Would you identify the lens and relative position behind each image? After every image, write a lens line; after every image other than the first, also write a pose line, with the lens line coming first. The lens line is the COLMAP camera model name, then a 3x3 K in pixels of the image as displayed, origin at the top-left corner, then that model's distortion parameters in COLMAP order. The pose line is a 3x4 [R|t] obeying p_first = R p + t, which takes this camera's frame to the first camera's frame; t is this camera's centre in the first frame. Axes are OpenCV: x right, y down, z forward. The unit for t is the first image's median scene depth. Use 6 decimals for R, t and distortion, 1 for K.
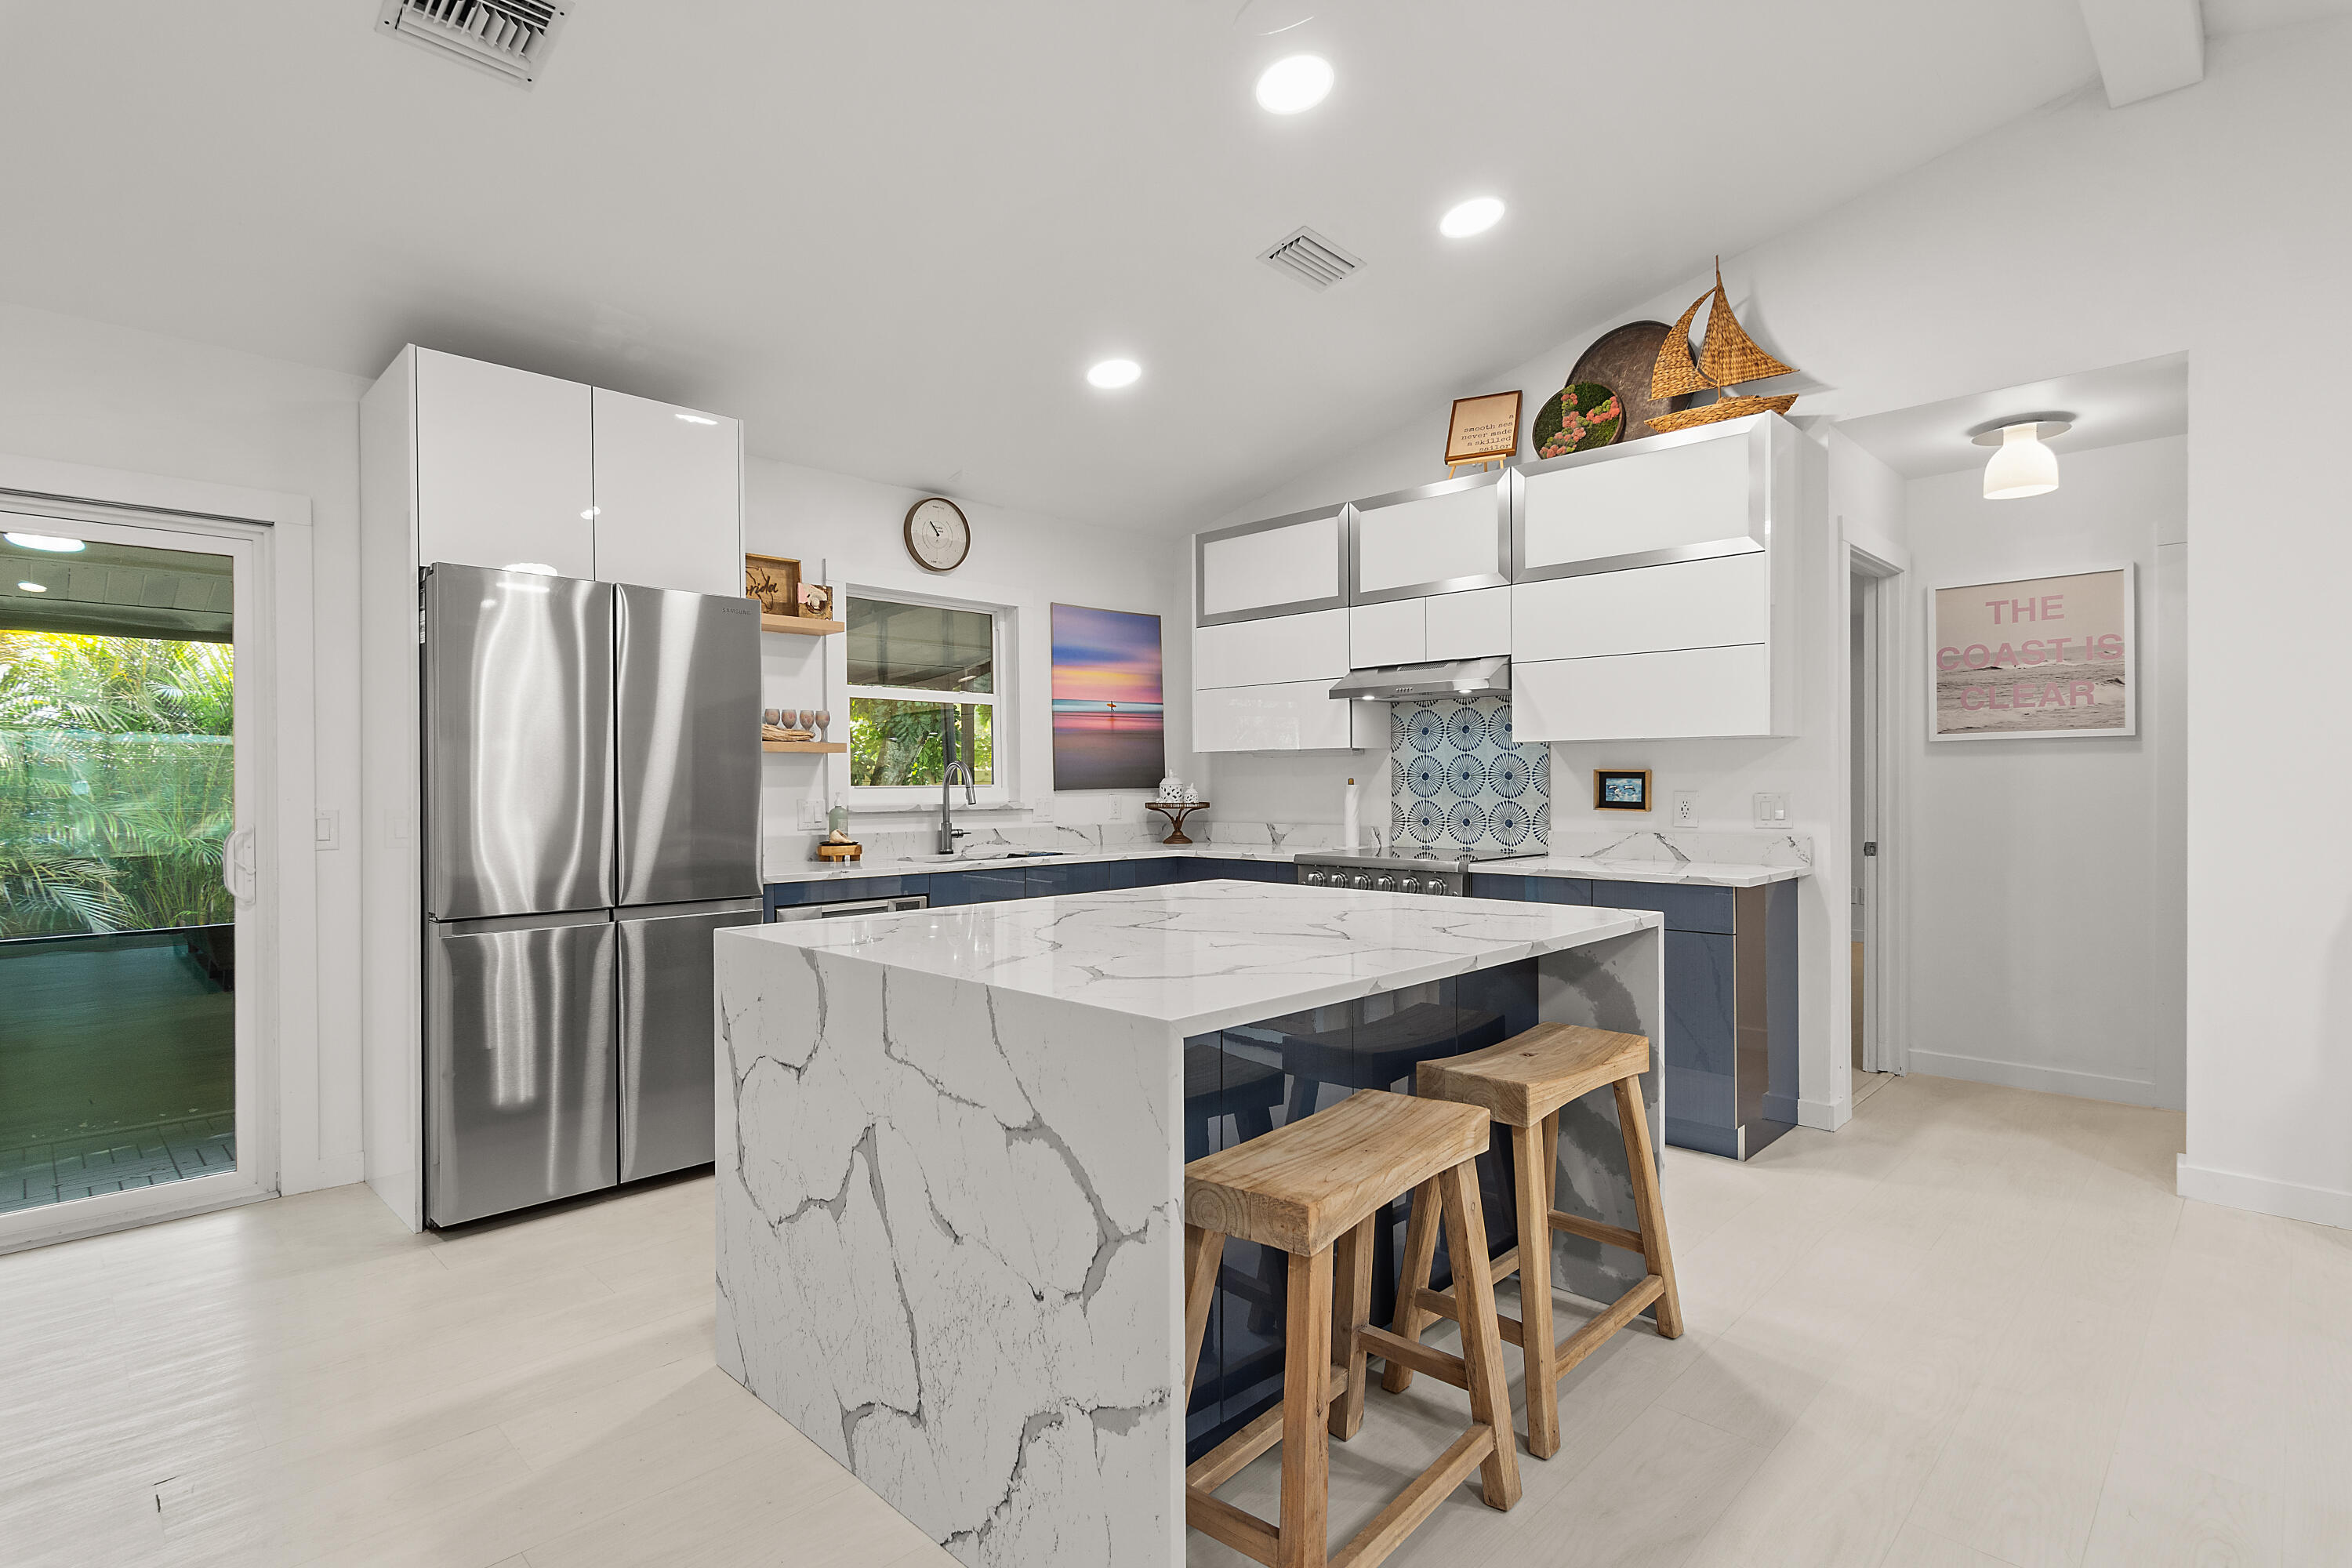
lens RADIAL K [[1145.0, 0, 1158.1], [0, 1145.0, 781.6], [0, 0, 1]] dist [0.002118, -0.006124]
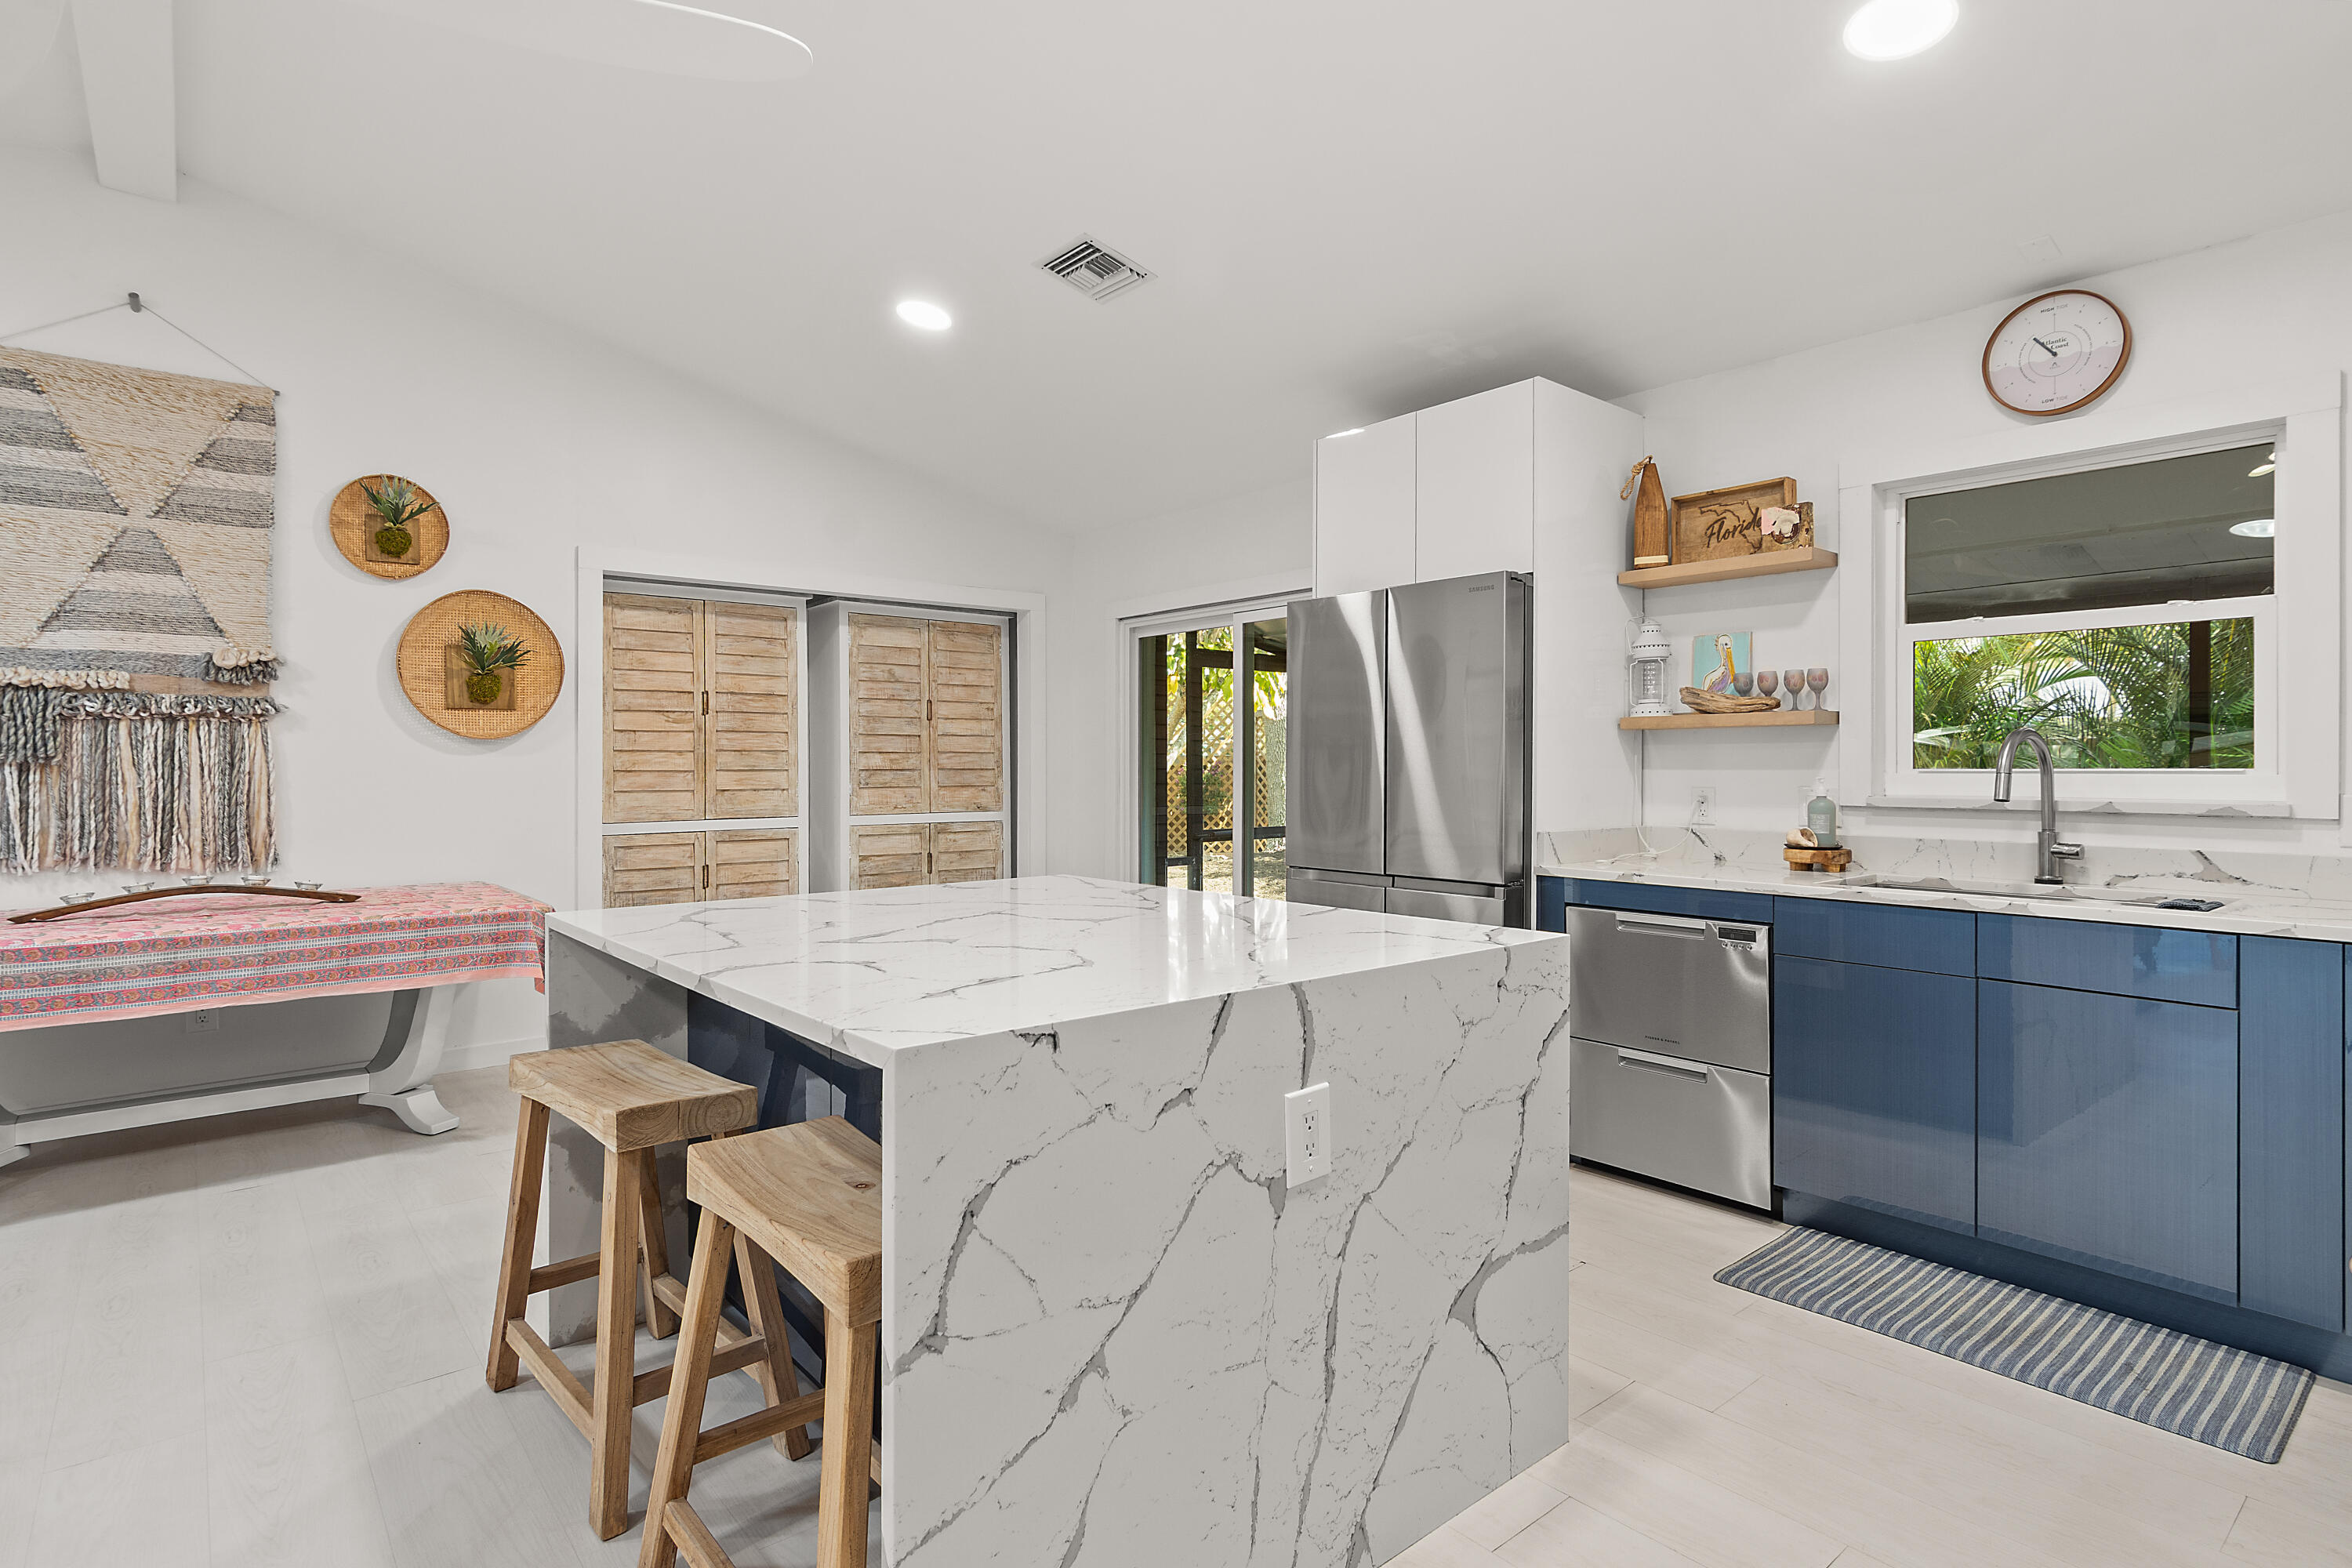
lens RADIAL K [[1183.4, 0, 1180.1], [0, 1183.4, 765.3], [0, 0, 1]] dist [-0.004693, 0.000495]
pose [[-0.092517, 0.005250, -0.995697, 0.523141], [0.003094, 0.999983, 0.004985, -0.003664], [0.995706, -0.002619, -0.092531, 0.667573]]
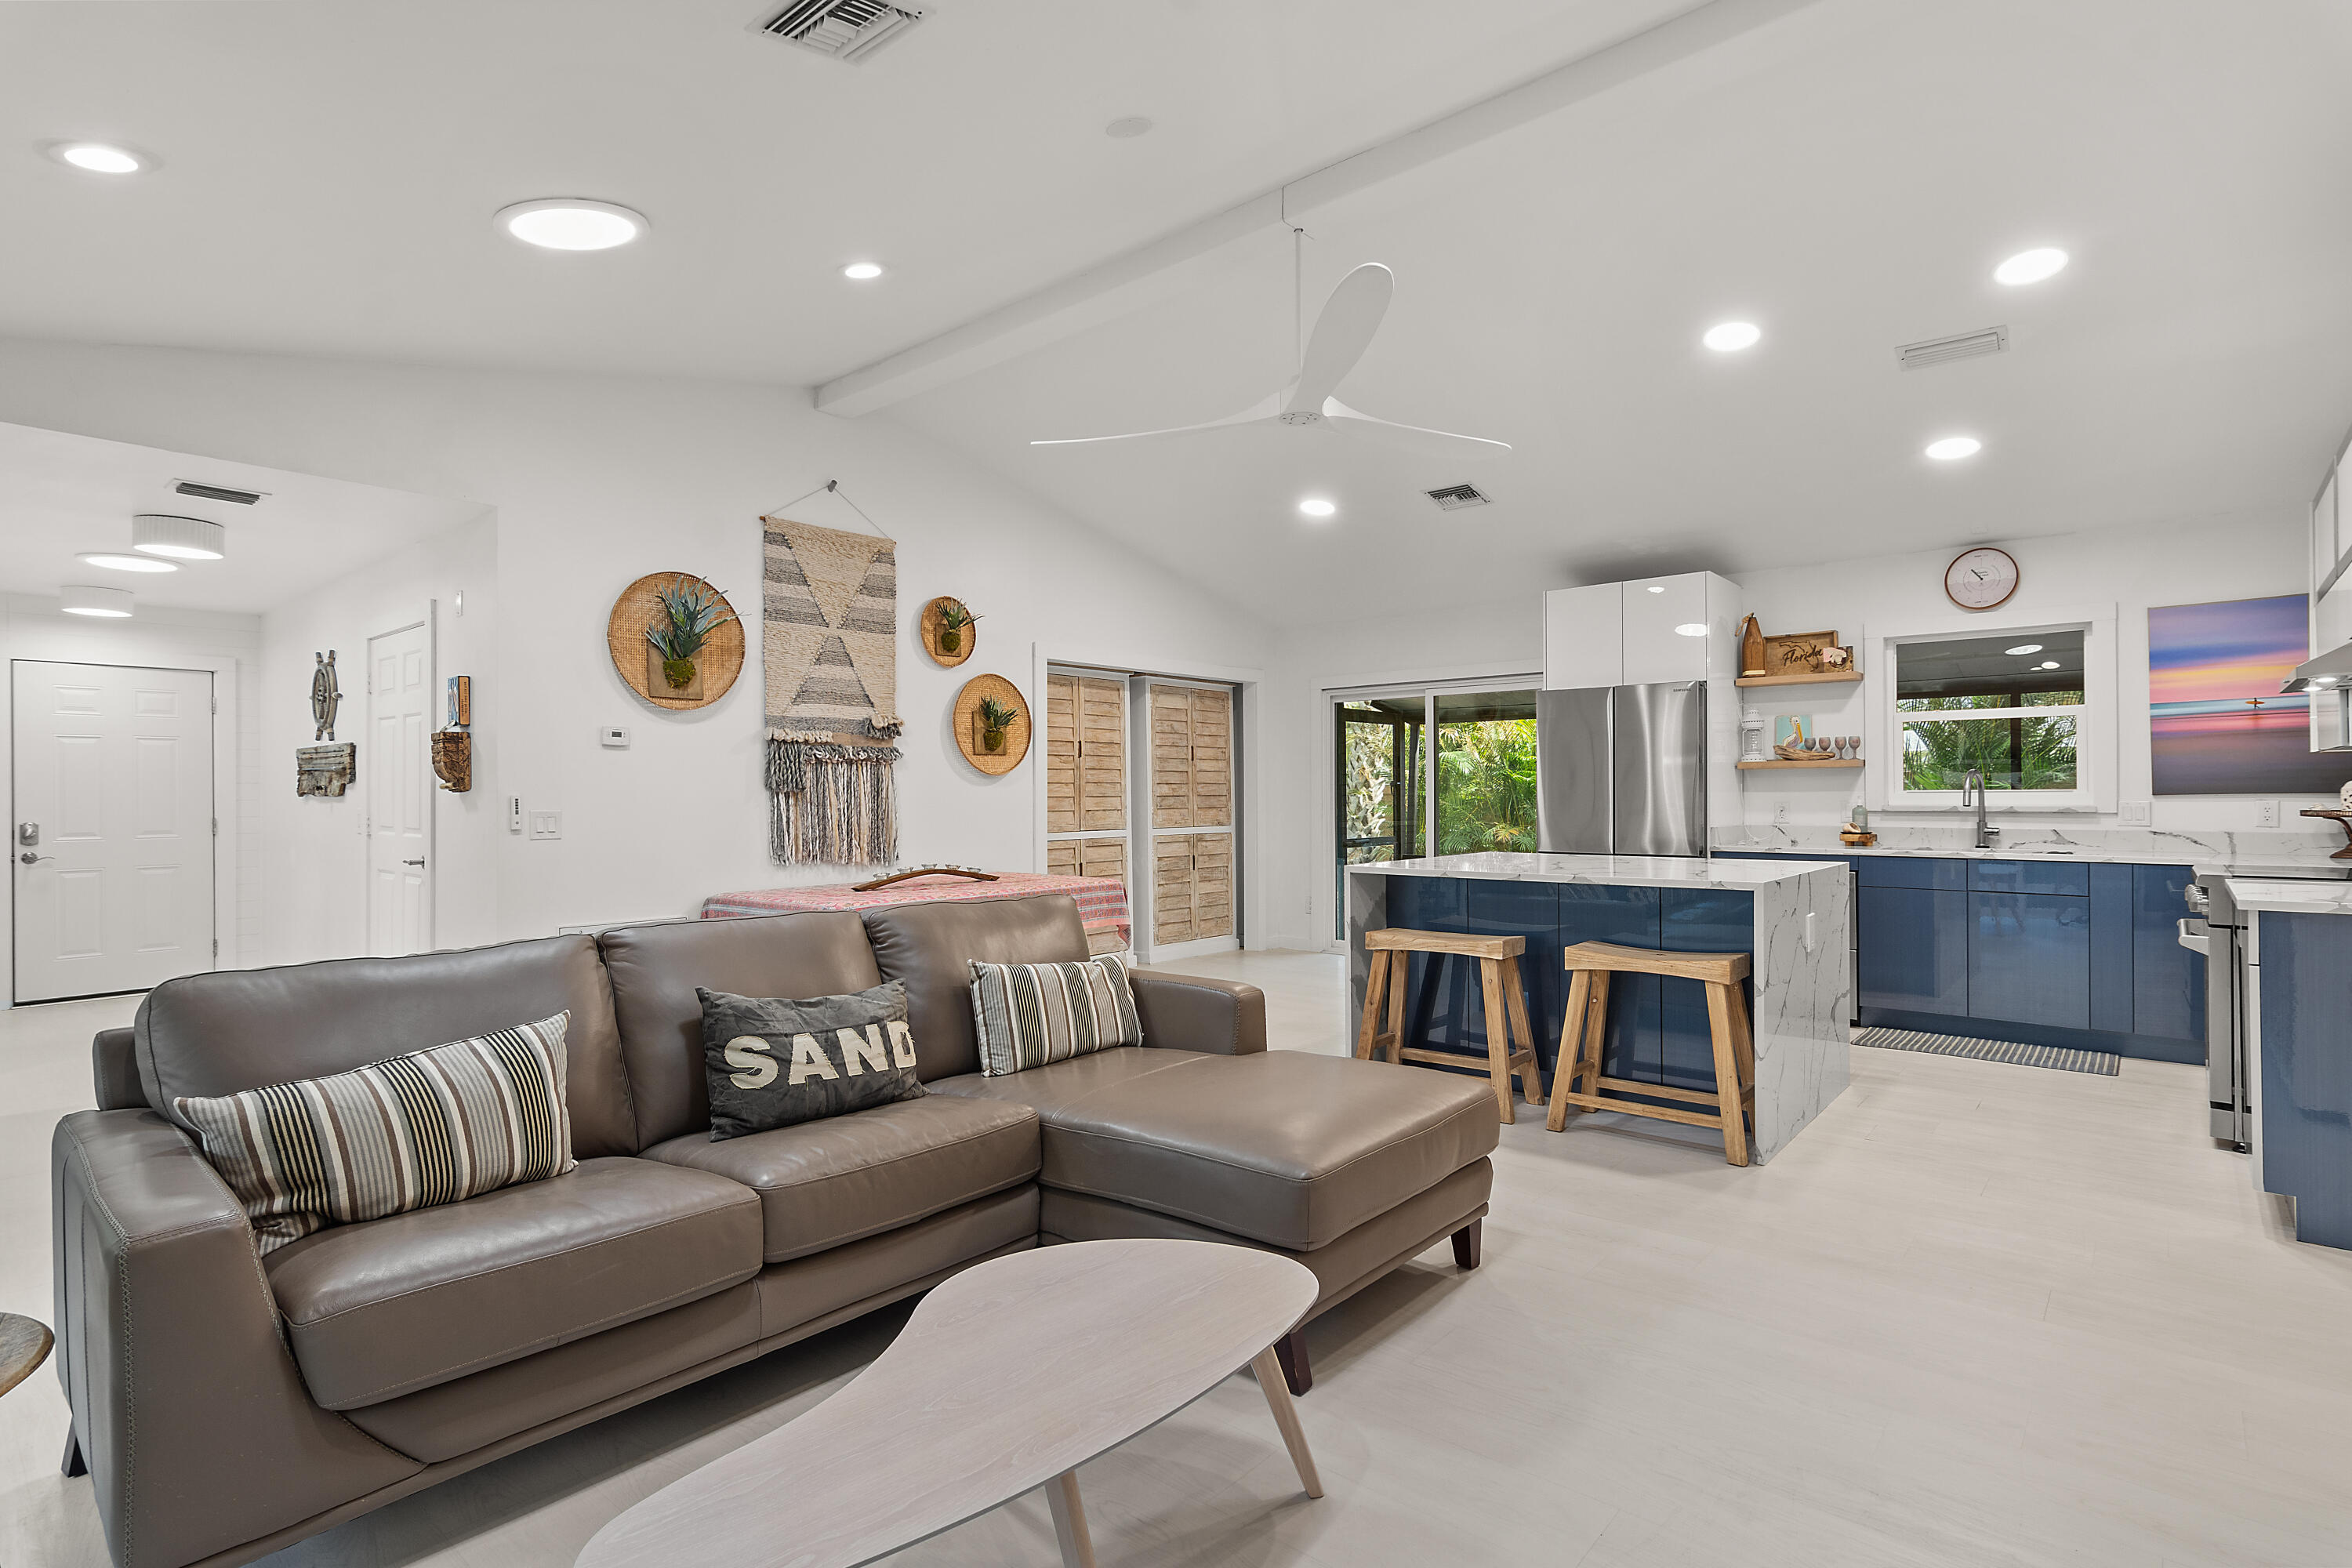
lens RADIAL K [[1145.0, 0, 1180.6], [0, 1145.0, 788.7], [0, 0, 1]] dist [0.002118, -0.006124]
pose [[0.069195, -0.000954, -0.997603, 1.037016], [0.006653, 0.999978, -0.000495, -0.003578], [0.997581, -0.006603, 0.069200, 0.101116]]
